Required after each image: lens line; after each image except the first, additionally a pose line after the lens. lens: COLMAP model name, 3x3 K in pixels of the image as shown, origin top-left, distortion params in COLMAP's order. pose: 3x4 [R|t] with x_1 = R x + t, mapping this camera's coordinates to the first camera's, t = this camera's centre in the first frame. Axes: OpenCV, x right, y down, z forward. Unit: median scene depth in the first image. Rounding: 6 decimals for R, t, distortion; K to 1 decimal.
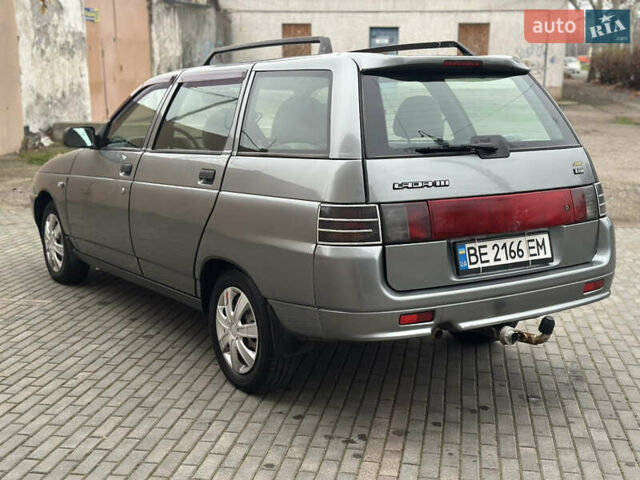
lens RADIAL K [[879.4, 0, 320.0], [0, 879.4, 240.0], [0, 0, 1]] dist [0.099697, -0.028662]
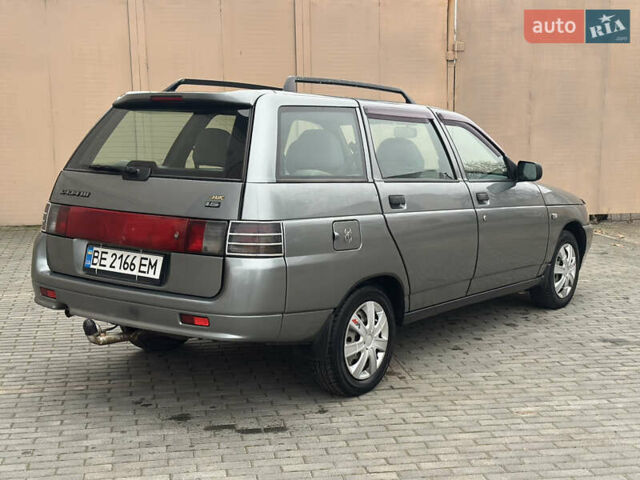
lens RADIAL K [[879.4, 0, 320.0], [0, 879.4, 240.0], [0, 0, 1]] dist [0.099697, -0.028662]
pose [[0.308533, 0.122252, -0.943325, 1.369770], [-0.164772, 0.983584, 0.073577, -0.141654], [0.936834, 0.132733, 0.323612, 0.876182]]
